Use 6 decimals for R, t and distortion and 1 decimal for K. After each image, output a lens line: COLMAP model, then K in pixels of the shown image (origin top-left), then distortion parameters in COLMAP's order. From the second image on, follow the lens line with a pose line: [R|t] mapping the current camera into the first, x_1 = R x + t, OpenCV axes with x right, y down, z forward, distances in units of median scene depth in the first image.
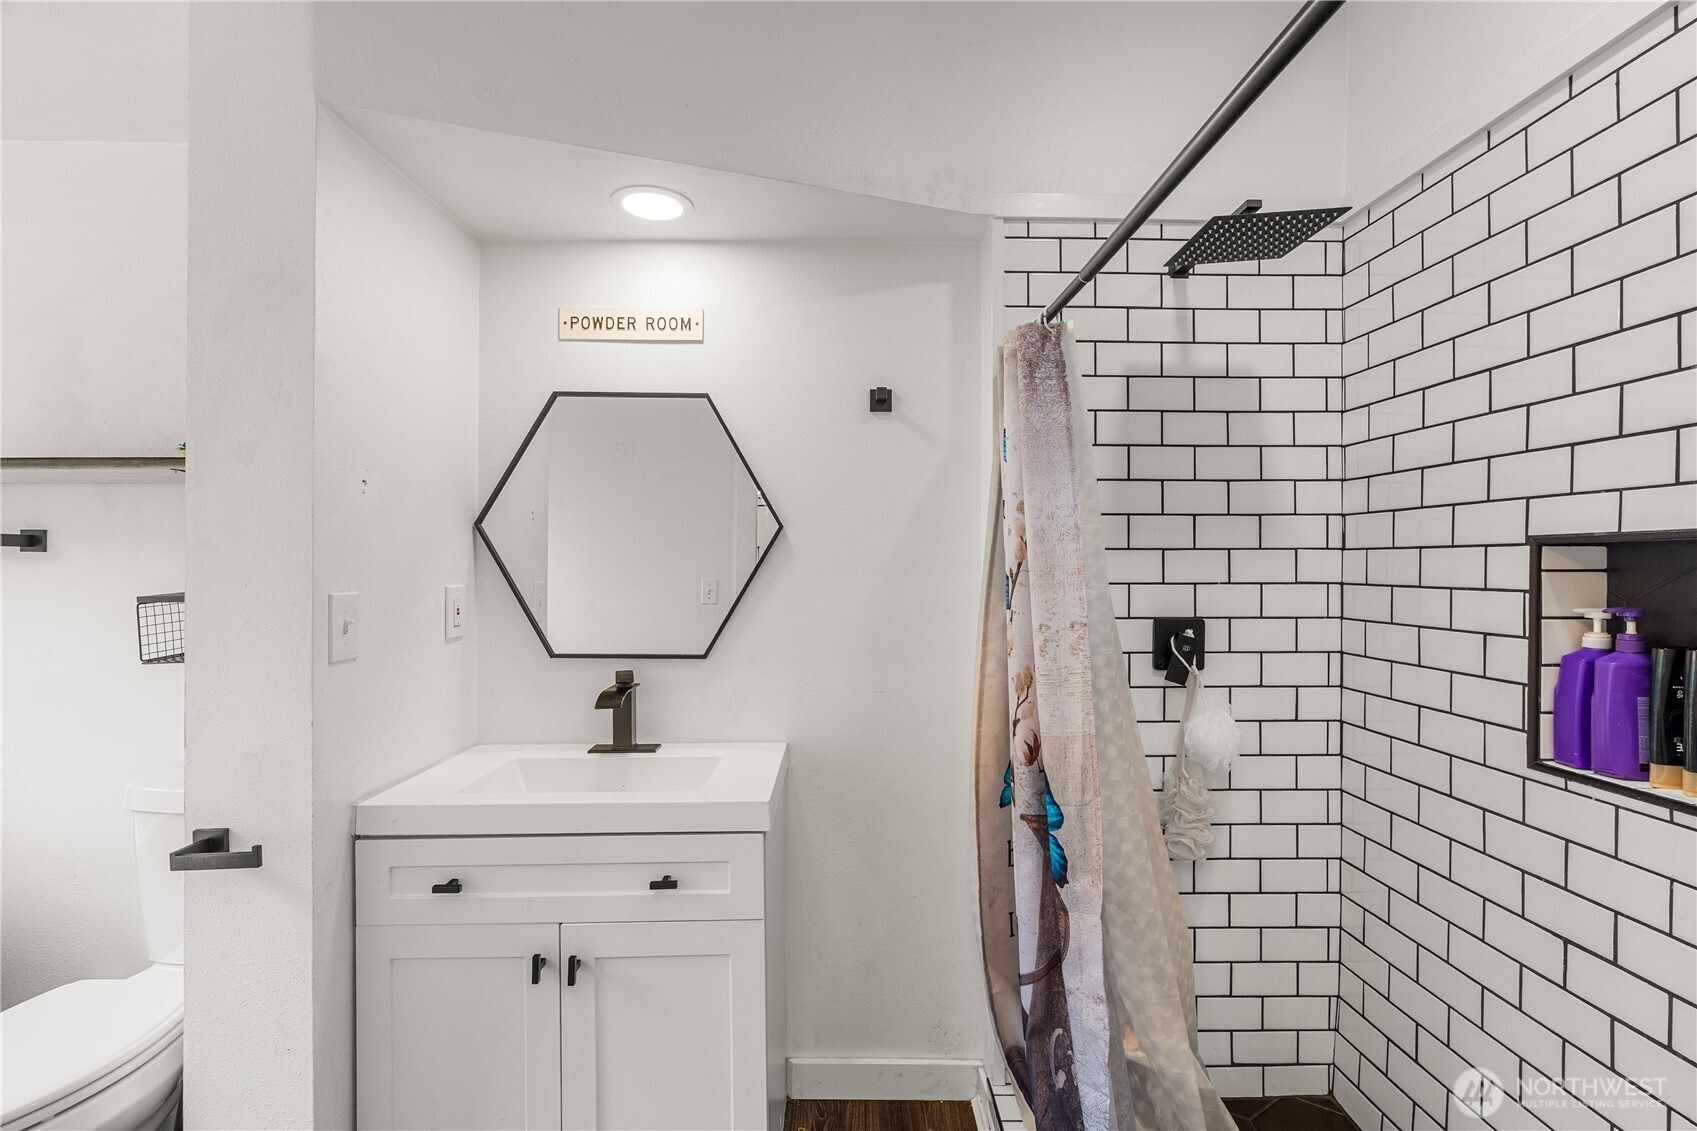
lens RADIAL K [[766.5, 0, 843.5], [0, 766.5, 565.4], [0, 0, 1]] dist [-0.009298, 0.003902]
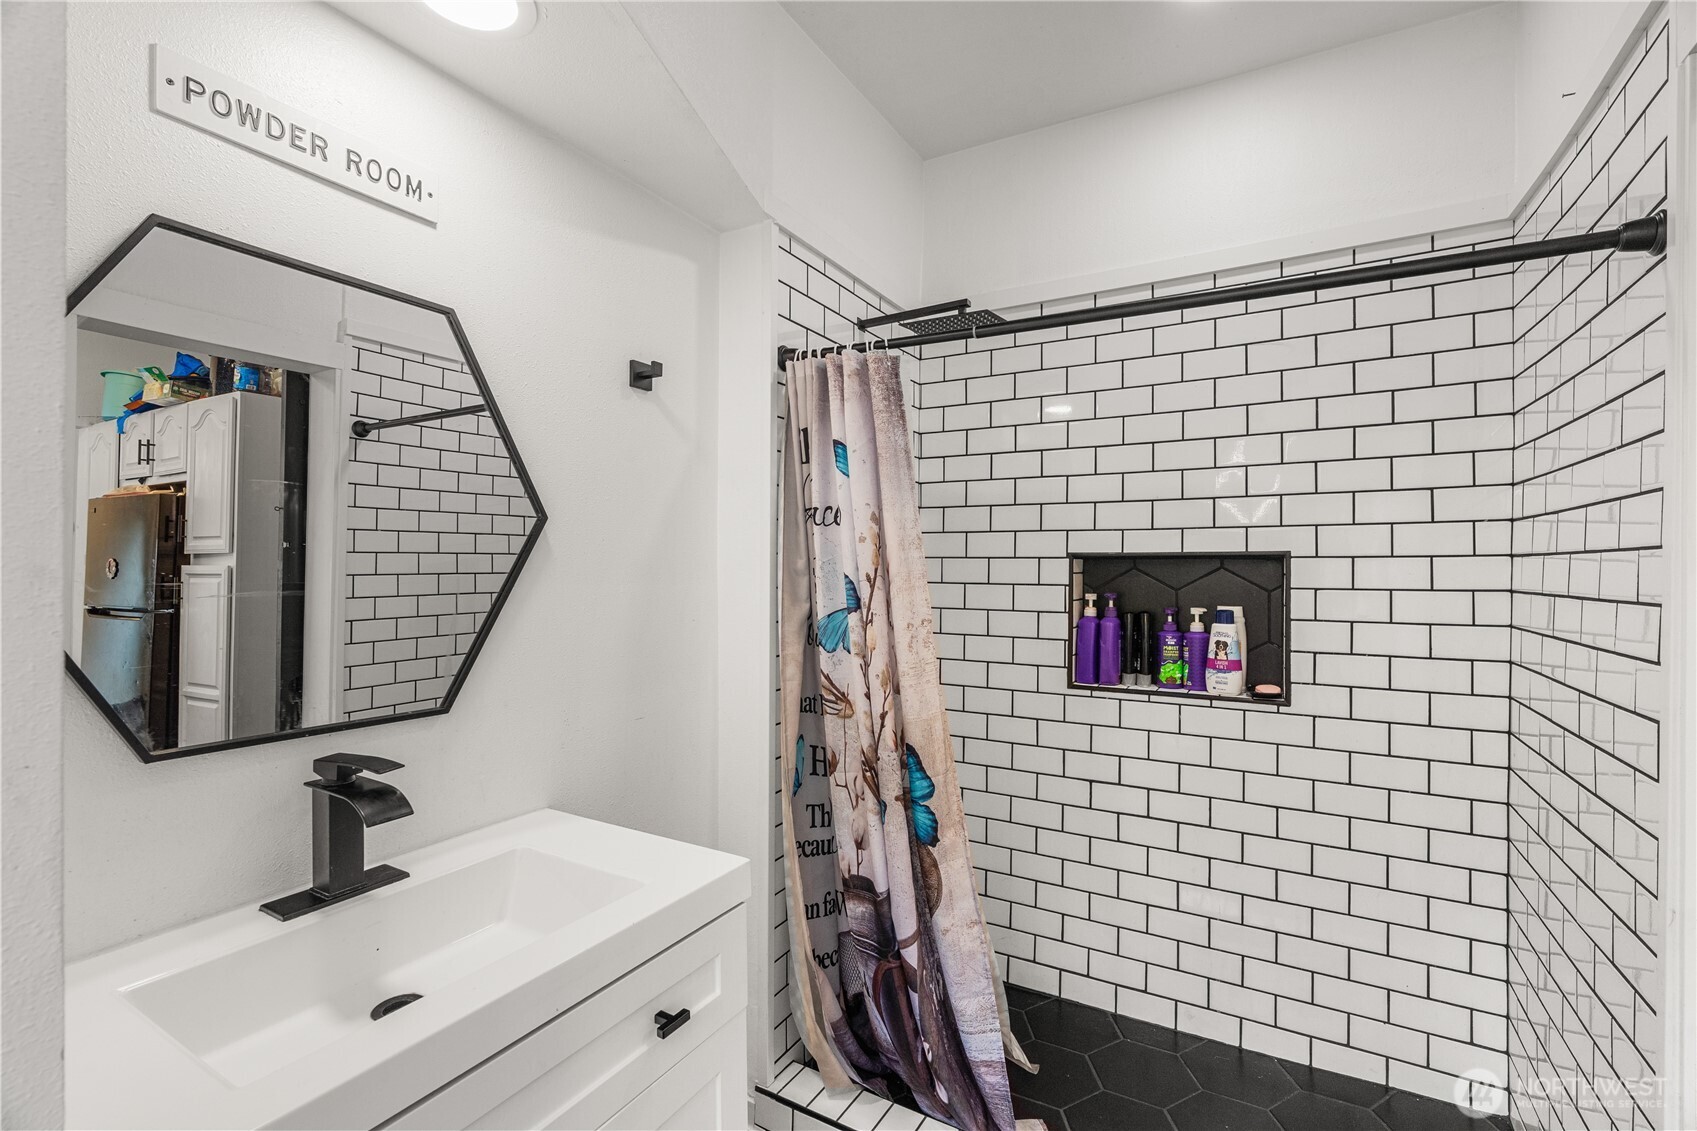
lens RADIAL K [[766.5, 0, 844.6], [0, 766.5, 566.5], [0, 0, 1]] dist [-0.009298, 0.003902]
pose [[0.513794, 0.000065, 0.857914, -0.760310], [-0.004719, 0.999985, 0.002750, -0.009515], [-0.857901, -0.005461, 0.513786, 0.500750]]
